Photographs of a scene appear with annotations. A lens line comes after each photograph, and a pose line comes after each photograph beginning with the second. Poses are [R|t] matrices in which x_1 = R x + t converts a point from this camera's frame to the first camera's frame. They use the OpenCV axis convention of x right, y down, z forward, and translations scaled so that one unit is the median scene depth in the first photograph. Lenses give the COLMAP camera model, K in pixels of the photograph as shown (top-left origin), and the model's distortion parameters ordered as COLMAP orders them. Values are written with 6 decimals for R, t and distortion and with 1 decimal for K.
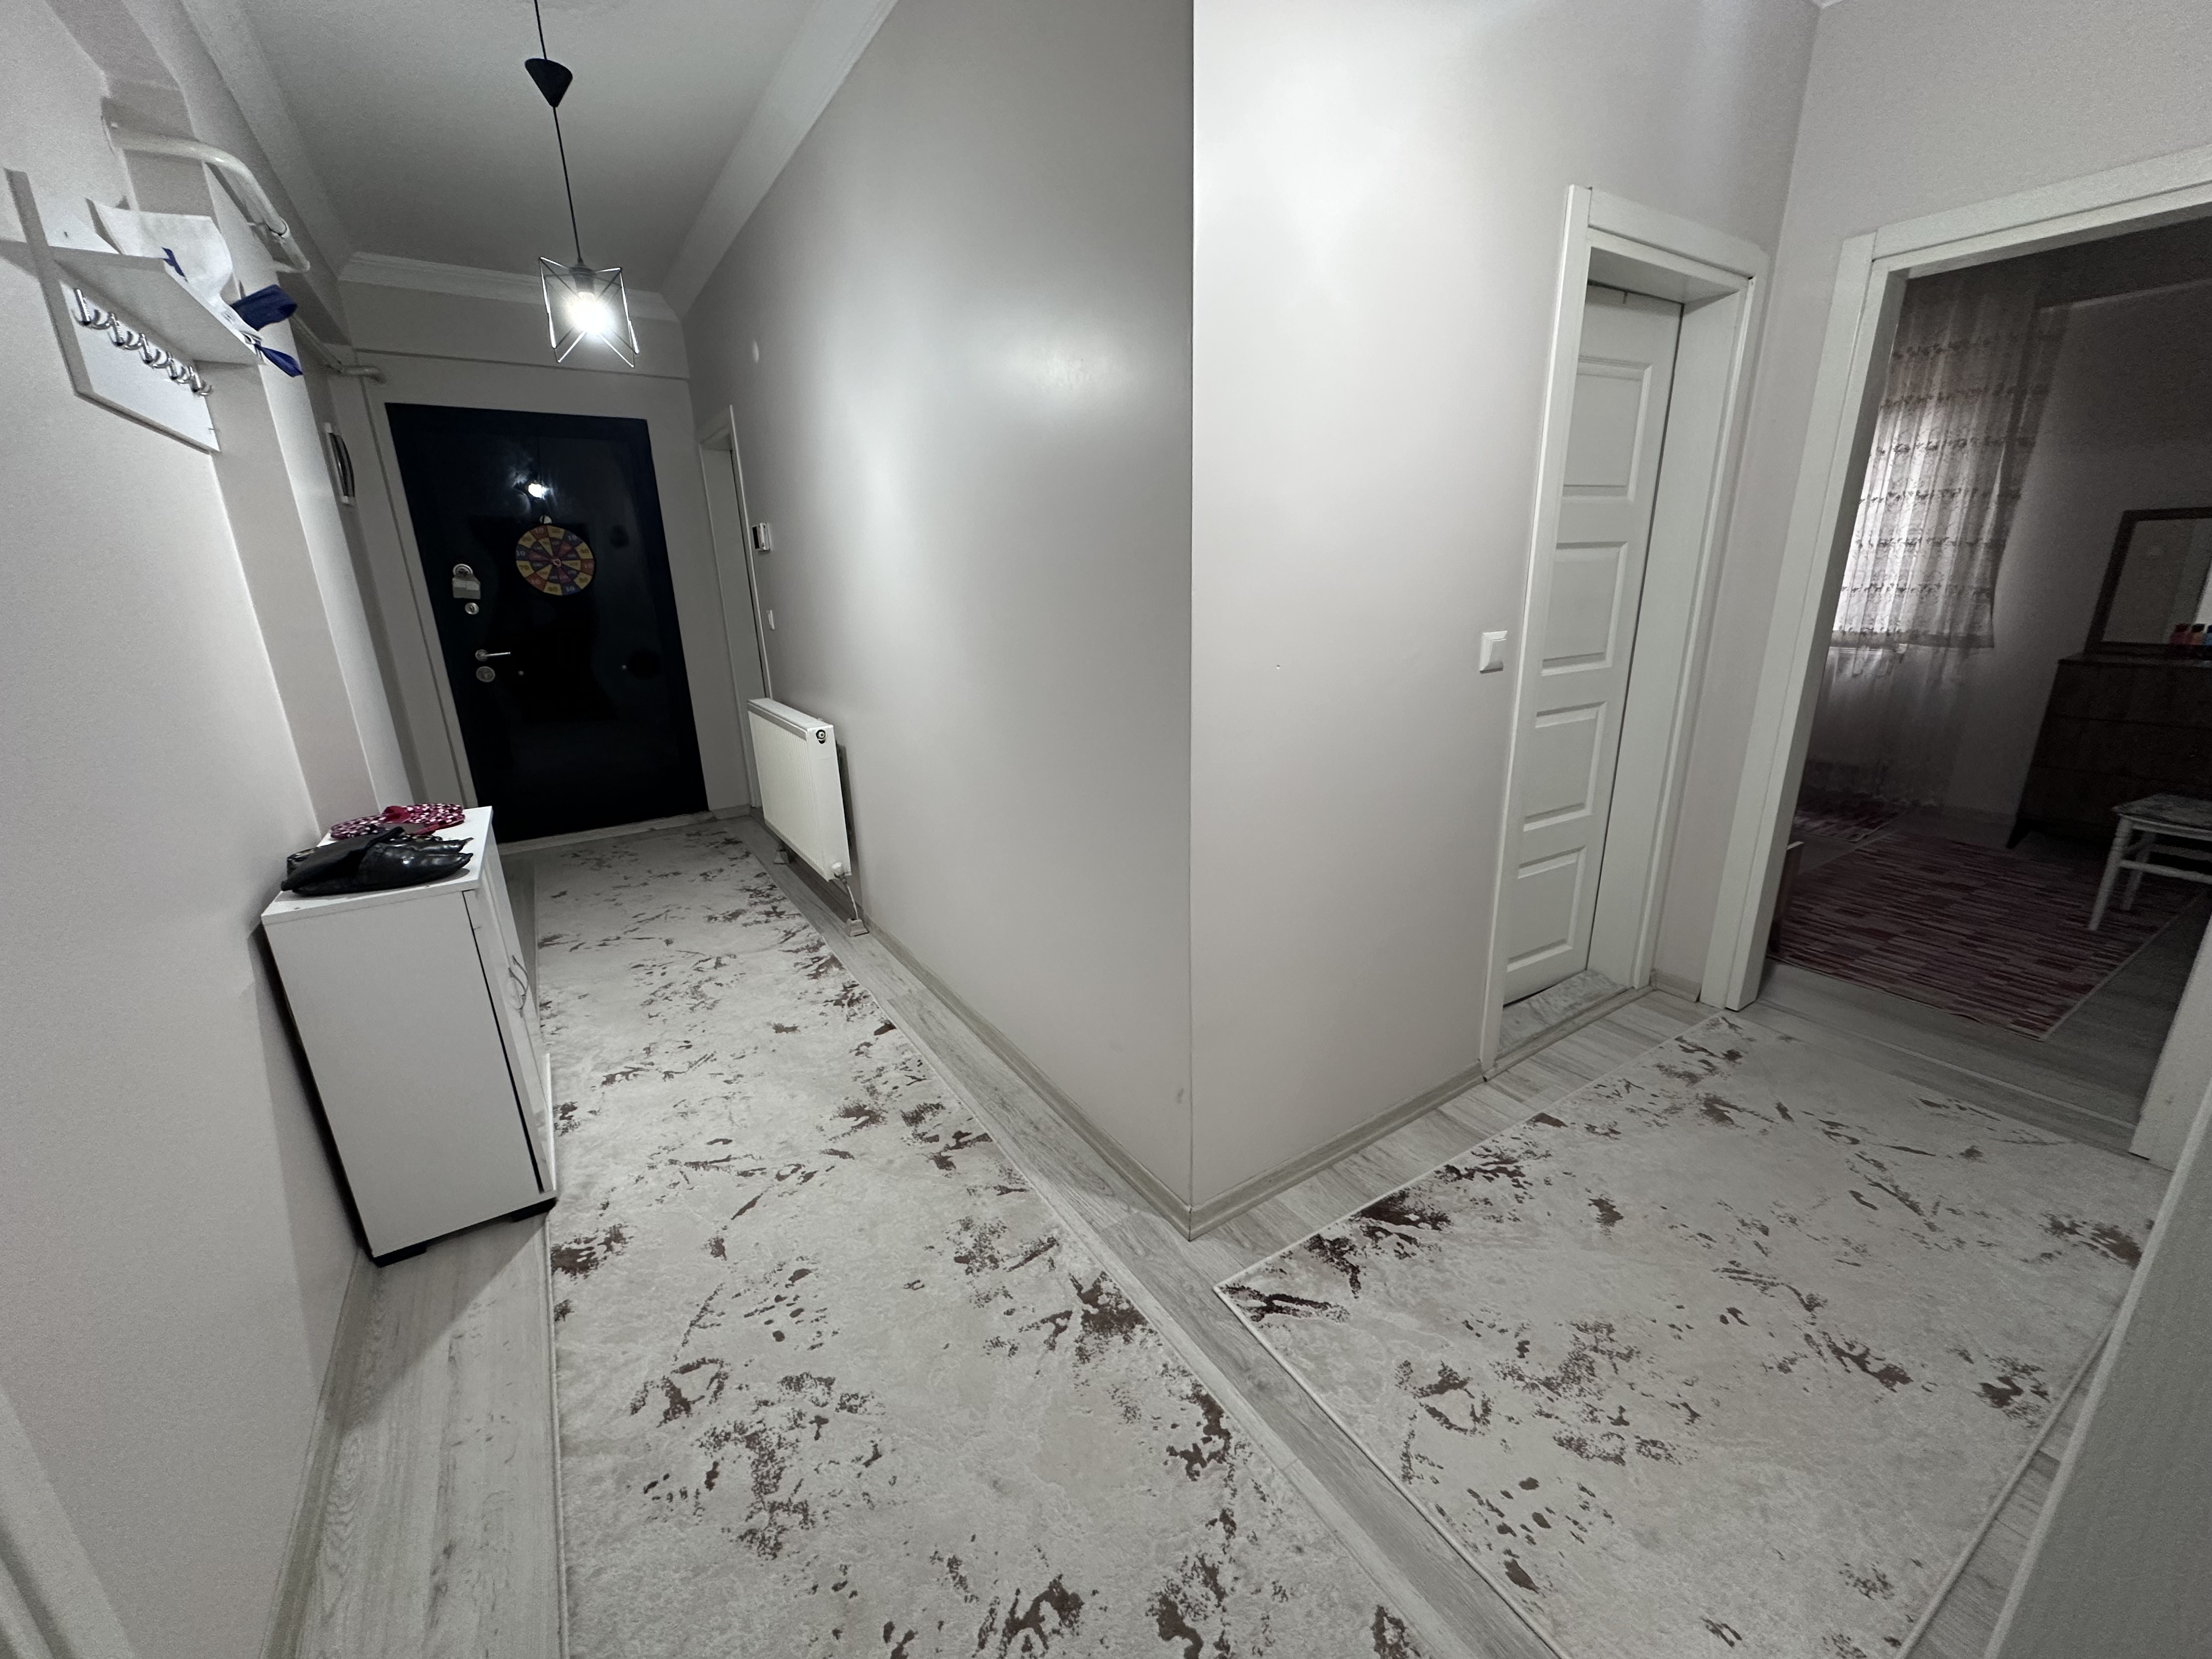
lens RADIAL K [[875.2, 0, 1112.1], [0, 875.2, 822.8], [0, 0, 1]] dist [-0.002977, 0.000791]
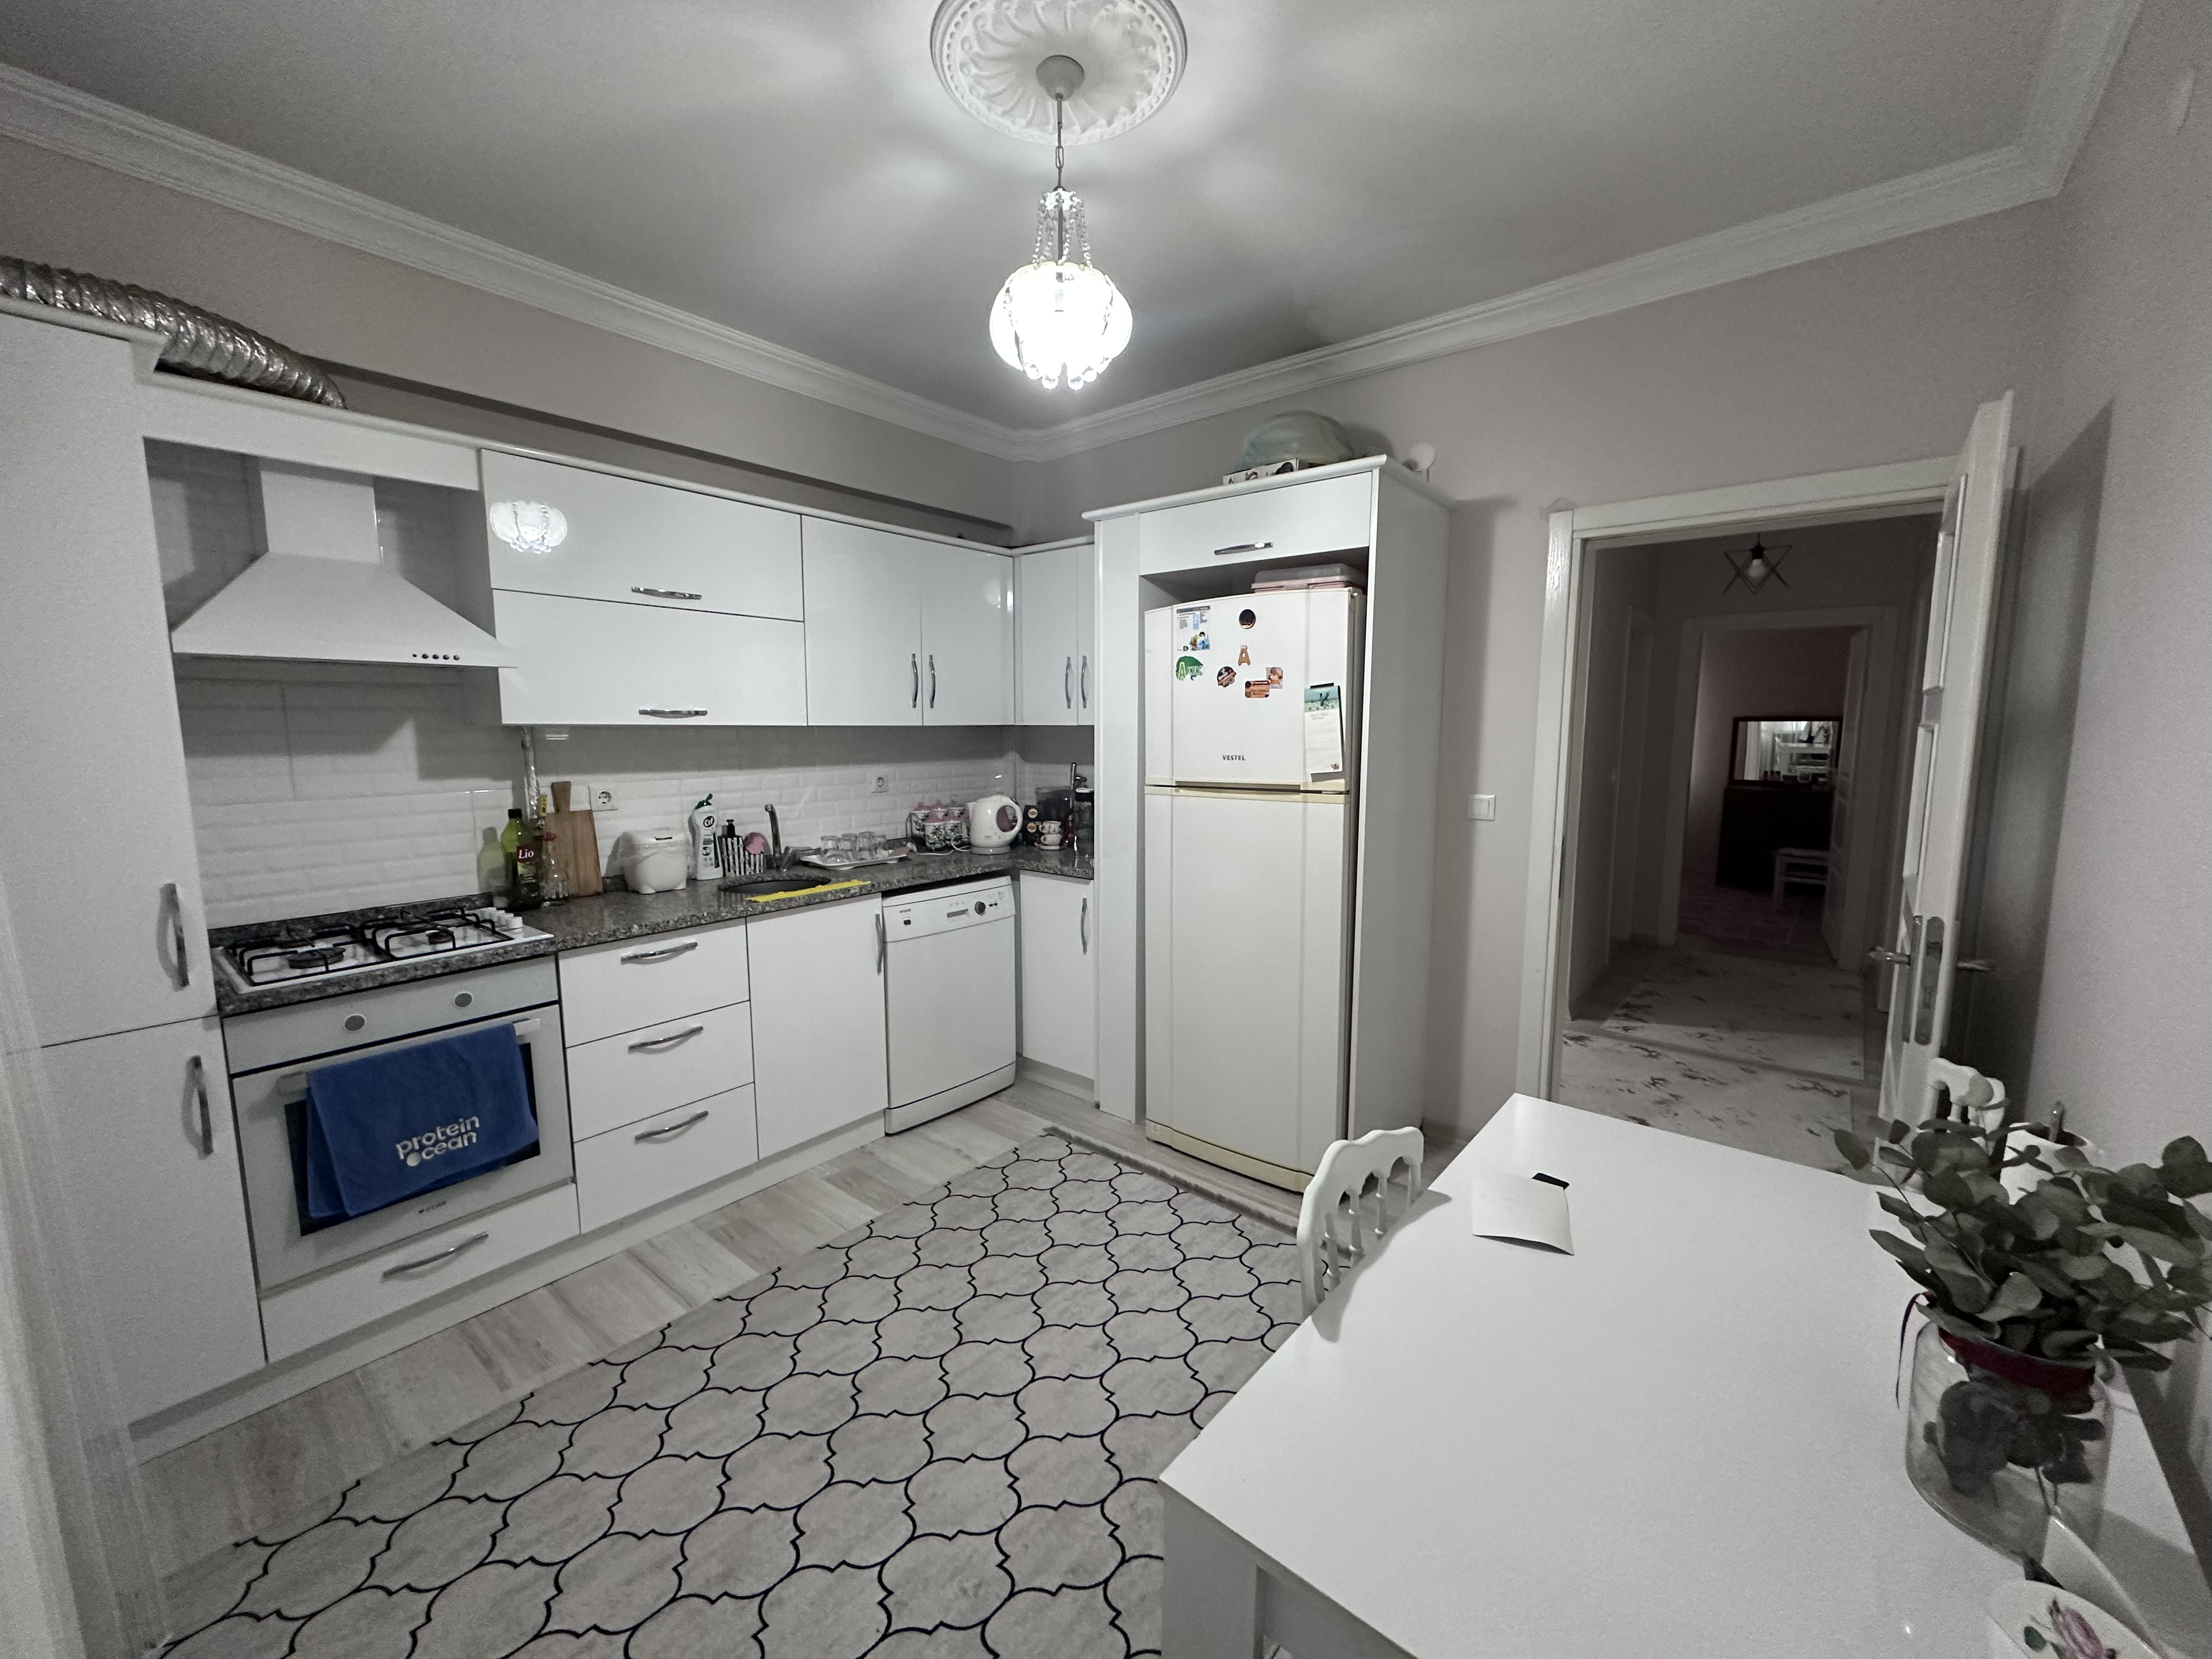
lens RADIAL K [[875.2, 0, 1103.9], [0, 875.2, 827.3], [0, 0, 1]] dist [-0.002977, 0.000791]
pose [[0.953264, -0.015910, 0.301719, -1.577015], [0.066515, 0.985164, -0.158203, 0.223938], [-0.294726, 0.170878, 0.940179, -0.800275]]
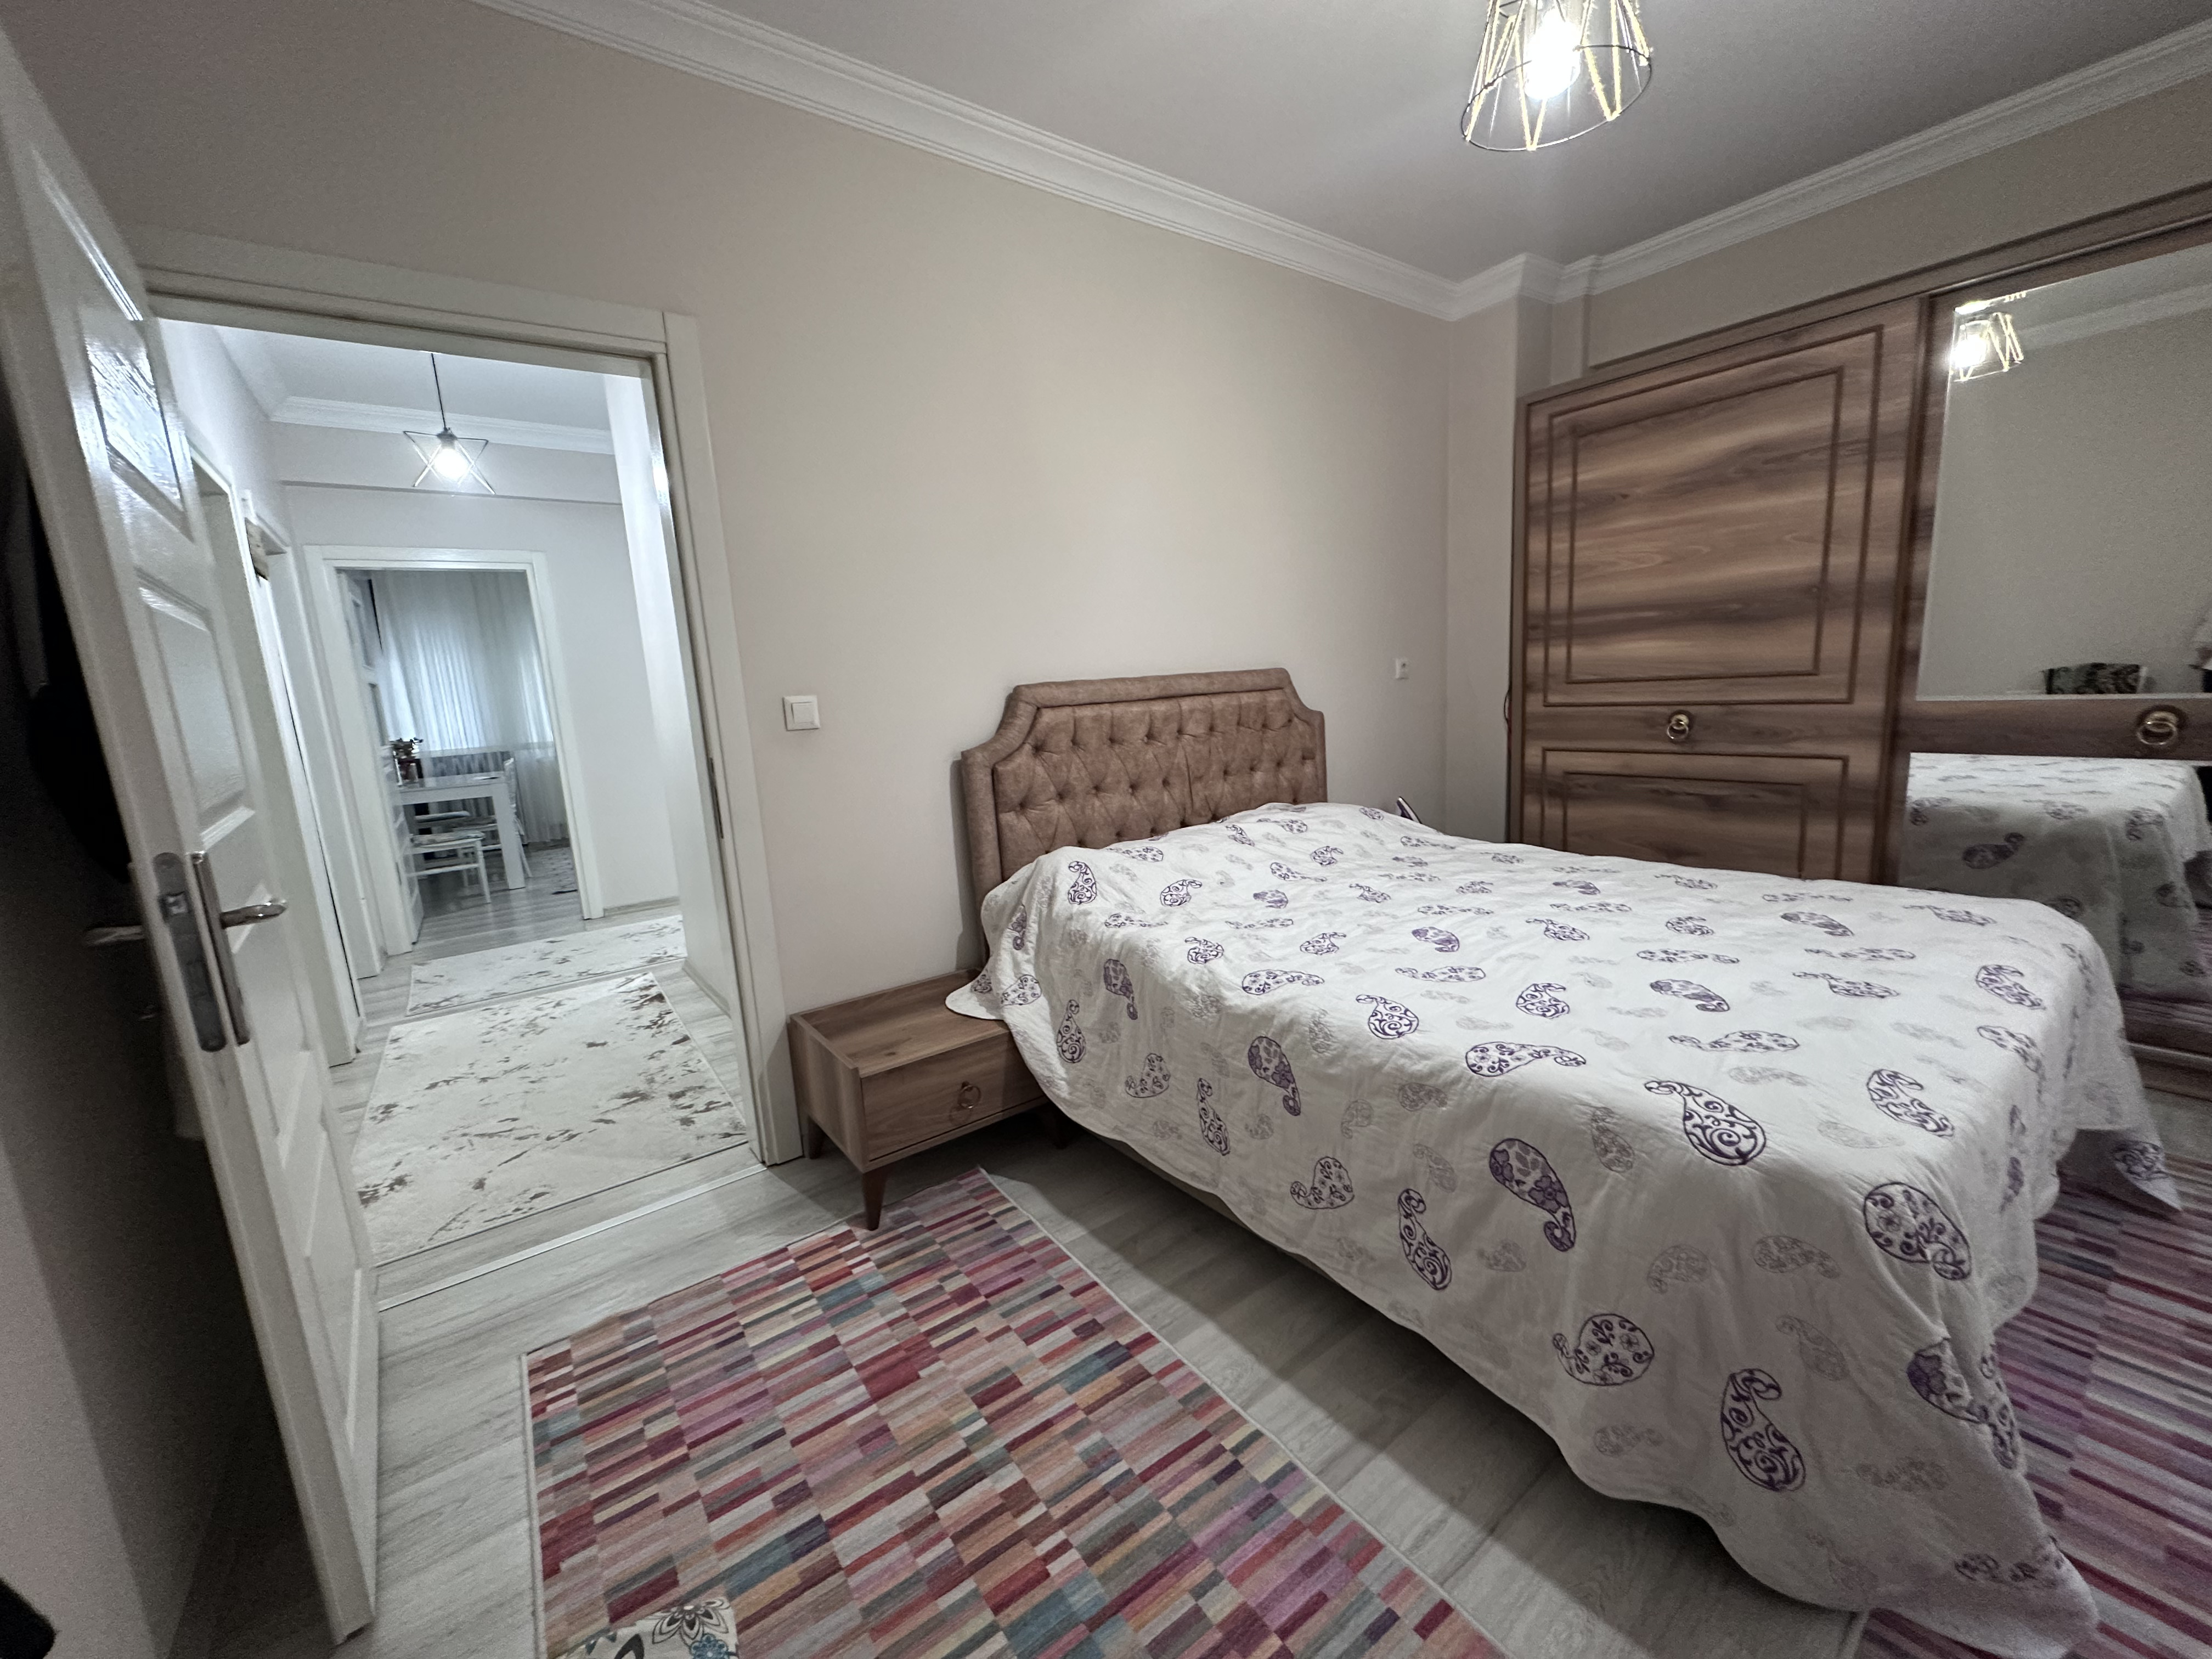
lens RADIAL K [[875.2, 0, 1110.2], [0, 875.2, 827.1], [0, 0, 1]] dist [-0.002977, 0.000791]
pose [[0.066904, 0.188505, -0.979791, 2.016167], [-0.225171, 0.959510, 0.169228, -0.436789], [0.972020, 0.209298, 0.106641, 1.539398]]
